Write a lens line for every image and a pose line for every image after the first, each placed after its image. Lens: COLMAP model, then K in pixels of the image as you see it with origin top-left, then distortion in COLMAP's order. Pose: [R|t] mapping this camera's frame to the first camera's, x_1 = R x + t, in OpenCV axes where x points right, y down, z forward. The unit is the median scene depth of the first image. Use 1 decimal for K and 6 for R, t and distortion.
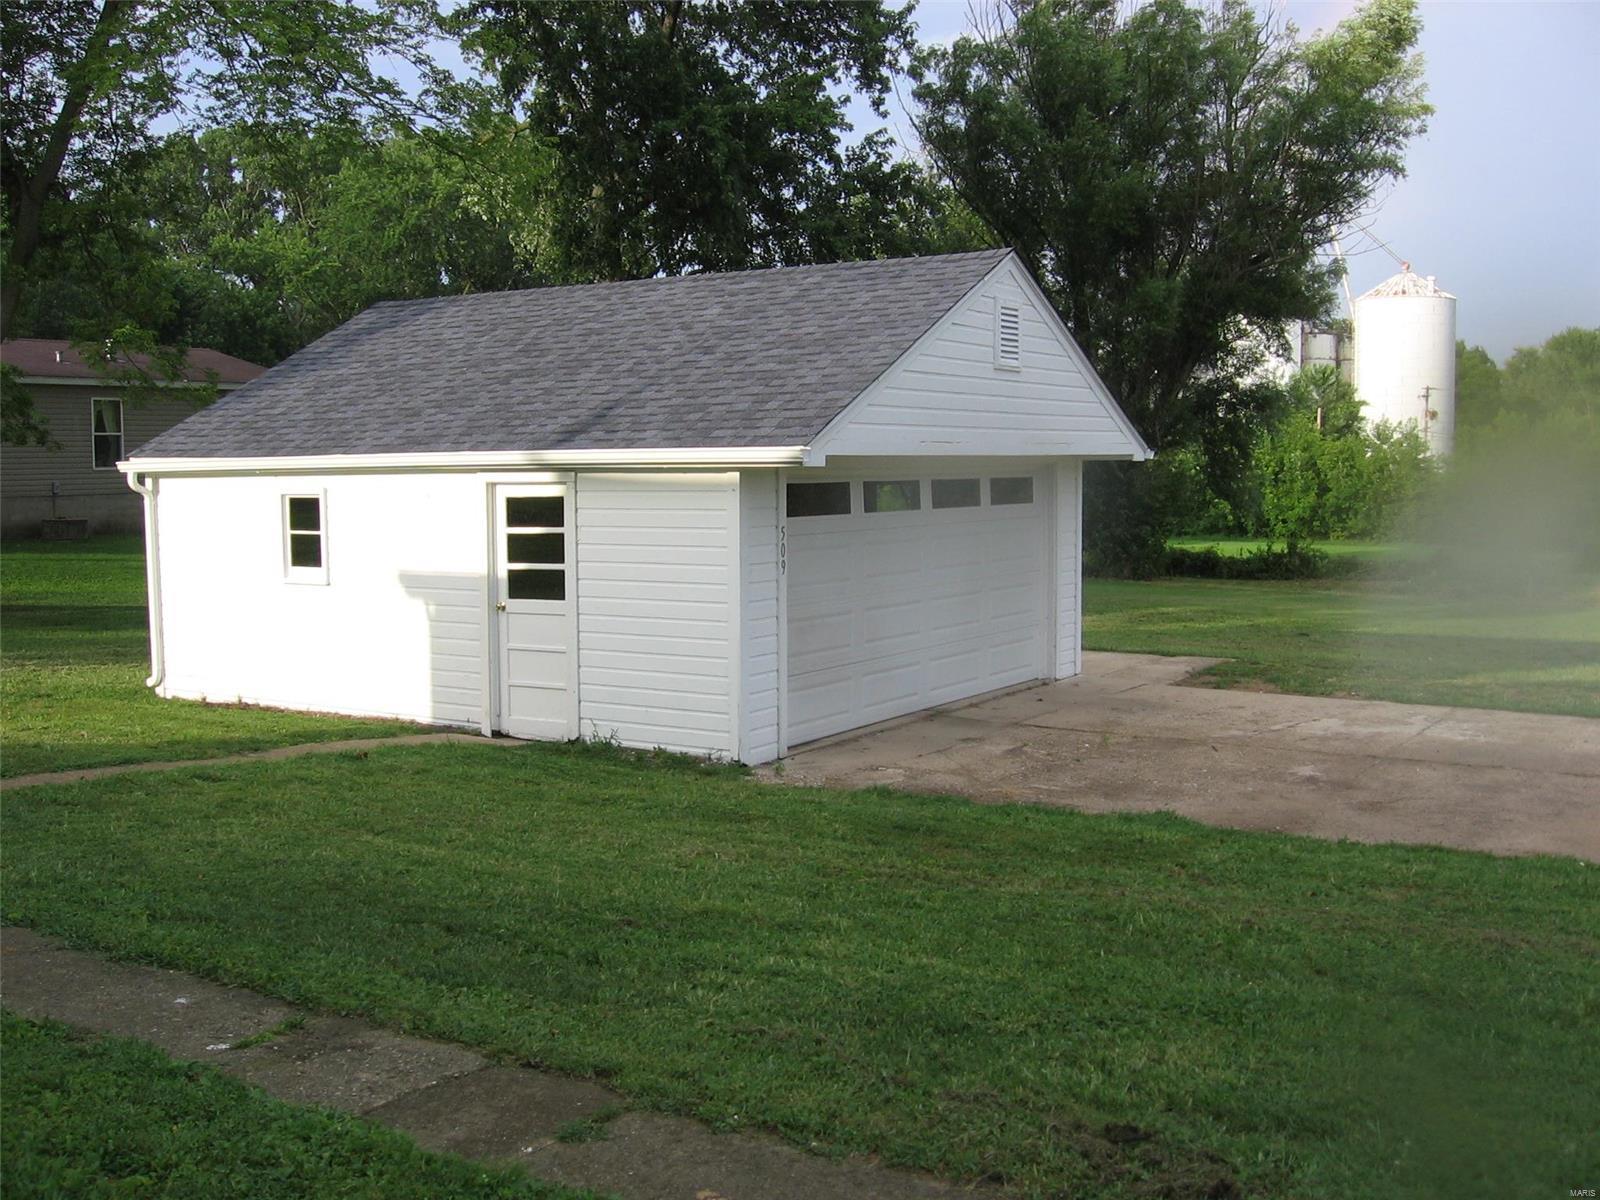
lens RADIAL K [[1673.0, 0, 805.6], [0, 1673.0, 604.1], [0, 0, 1]] dist [-0.131380, 0.059120]
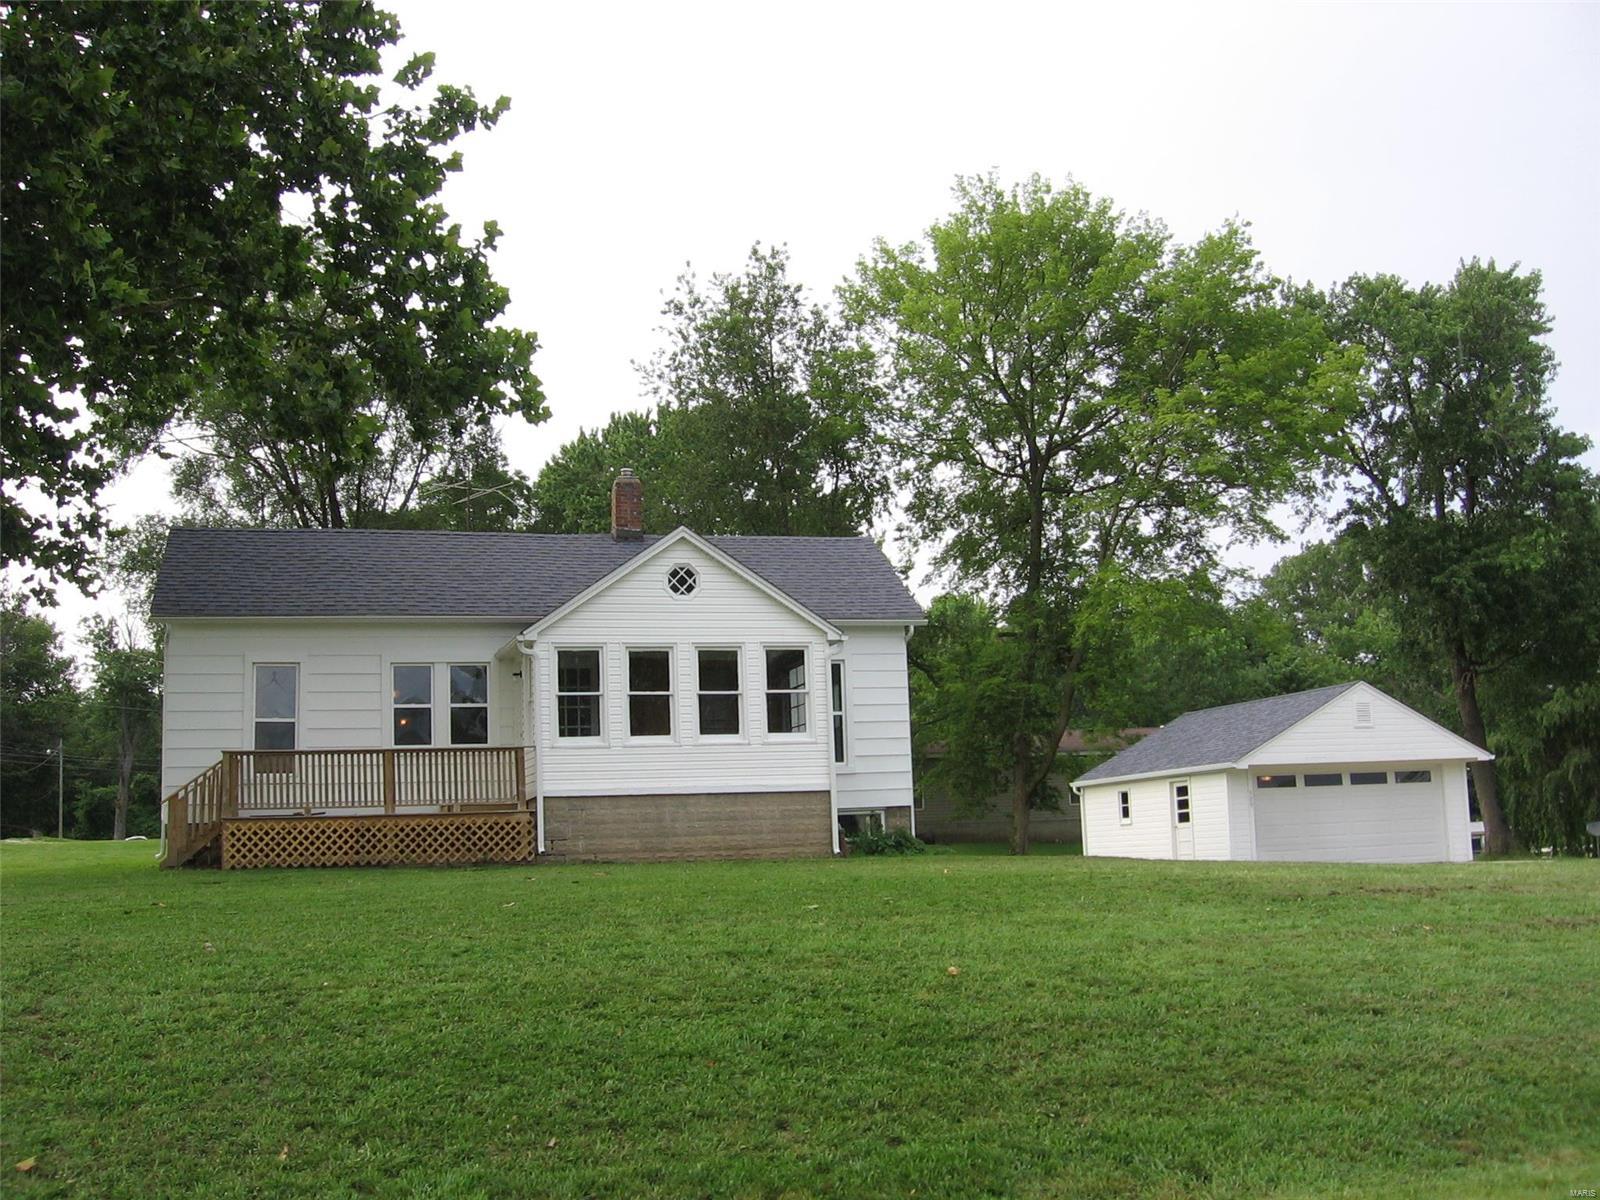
lens RADIAL K [[1673.0, 0, 805.6], [0, 1673.0, 604.1], [0, 0, 1]] dist [-0.131380, 0.059120]
pose [[0.752942, -0.115944, -0.647793, 1.020735], [-0.026727, 0.978158, -0.206138, 0.193878], [0.657544, 0.172523, 0.733397, -1.286199]]
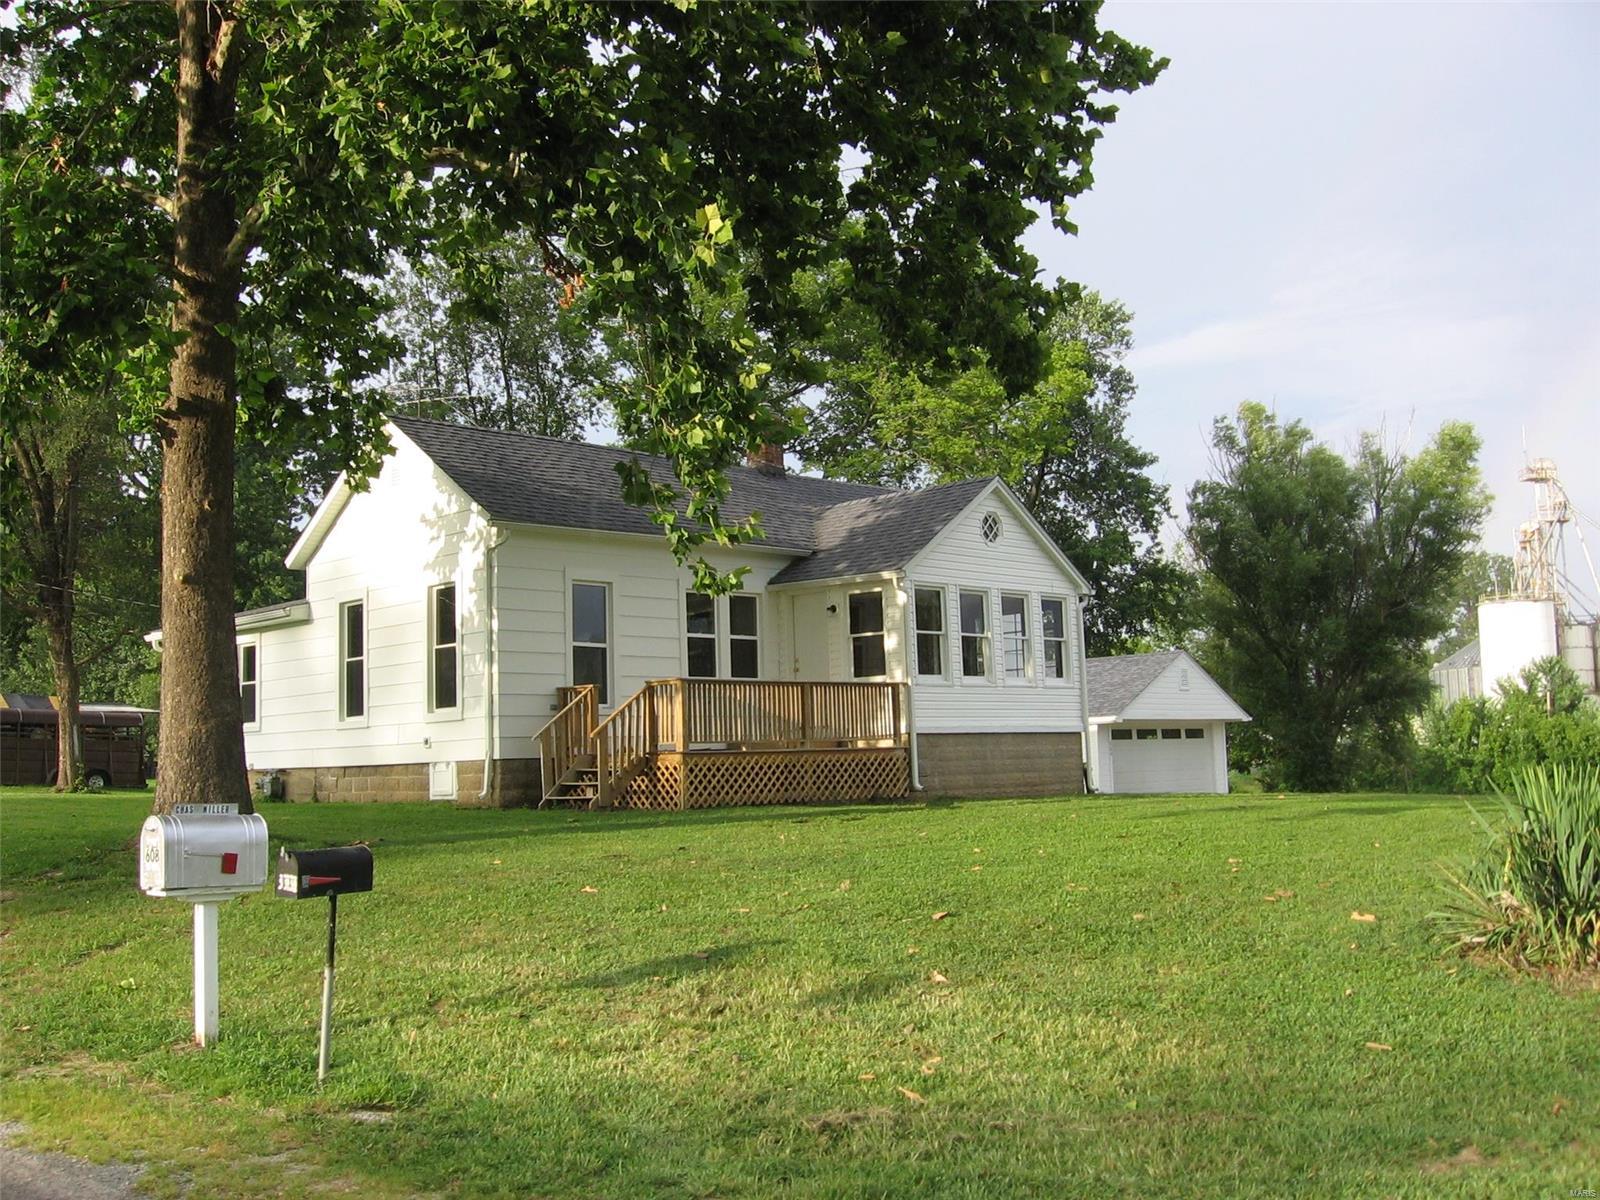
lens RADIAL K [[1673.0, 0, 805.6], [0, 1673.0, 604.1], [0, 0, 1]] dist [-0.131380, 0.059120]
pose [[0.981720, -0.044190, -0.185131, 0.011603], [0.009486, 0.982825, -0.184296, 0.223669], [0.190095, 0.179171, 0.965278, -1.820262]]
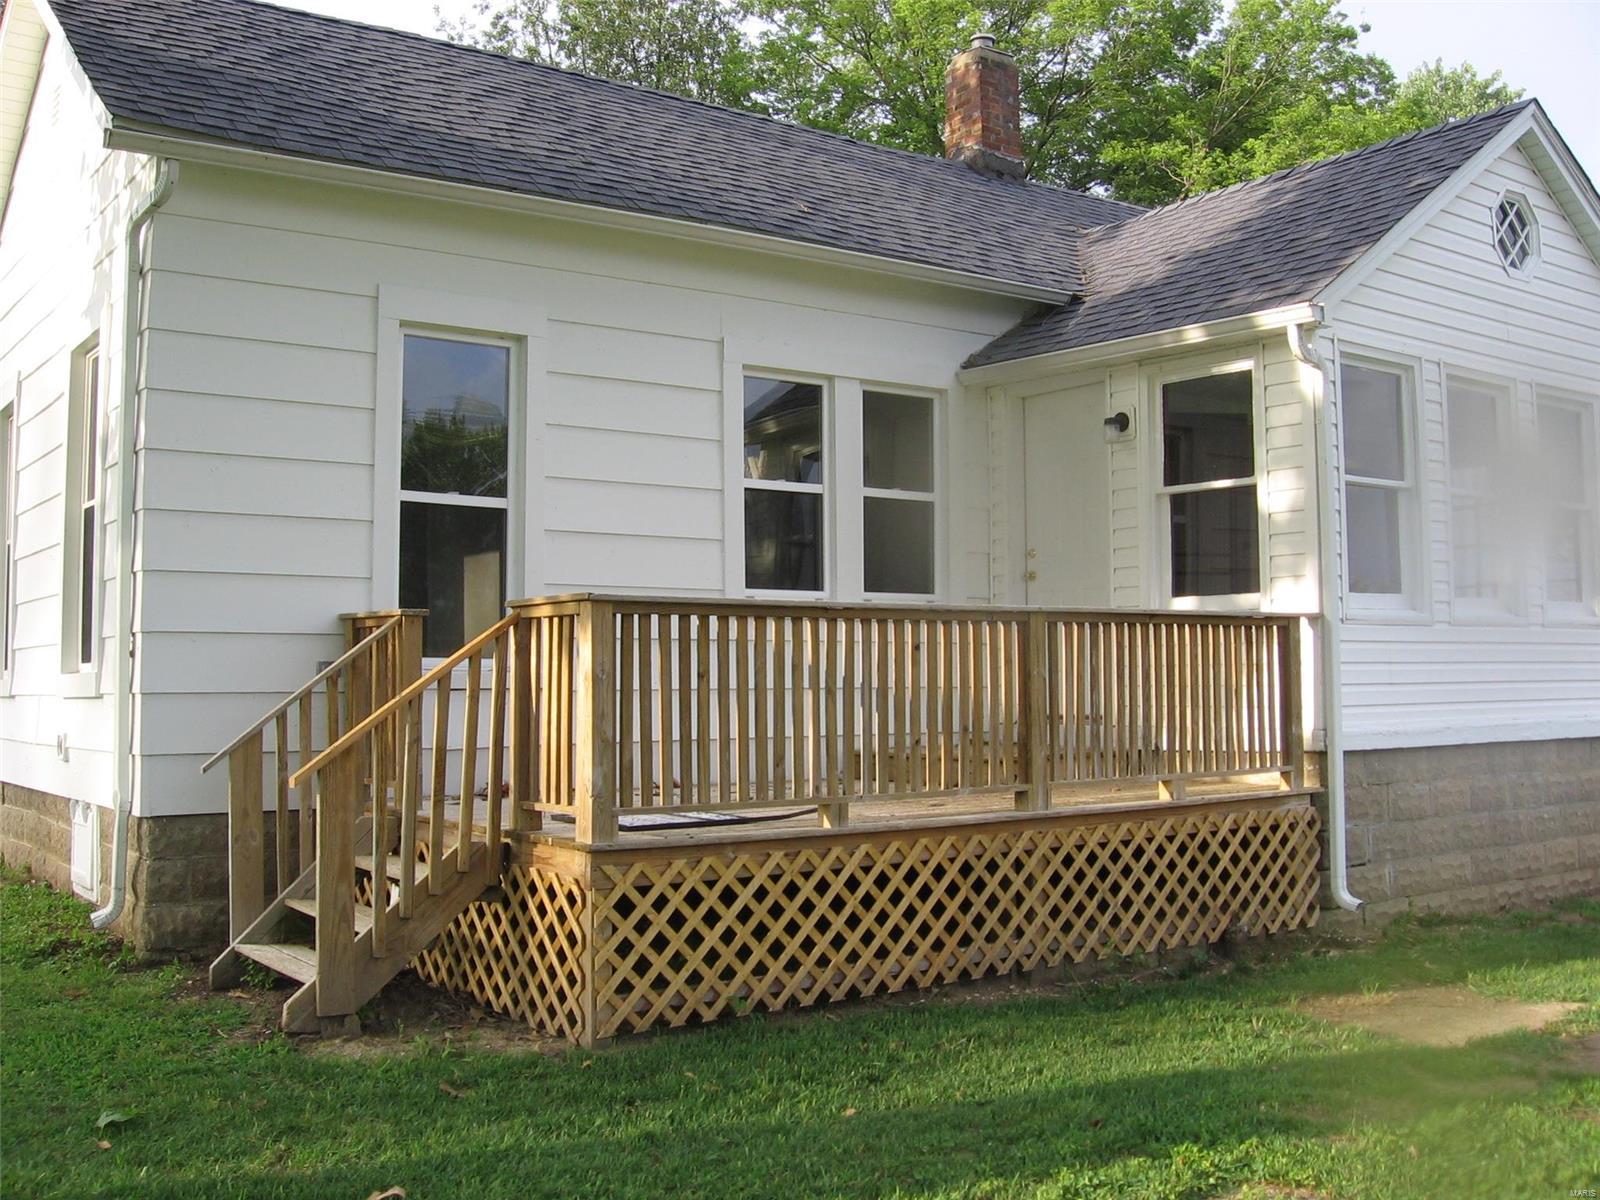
lens RADIAL K [[1673.0, 0, 805.6], [0, 1673.0, 604.1], [0, 0, 1]] dist [-0.131380, 0.059120]
pose [[0.936007, -0.018895, -0.351473, -0.152566], [-0.028569, 0.991185, -0.129368, 0.084799], [0.350819, 0.131130, 0.927217, -0.876410]]
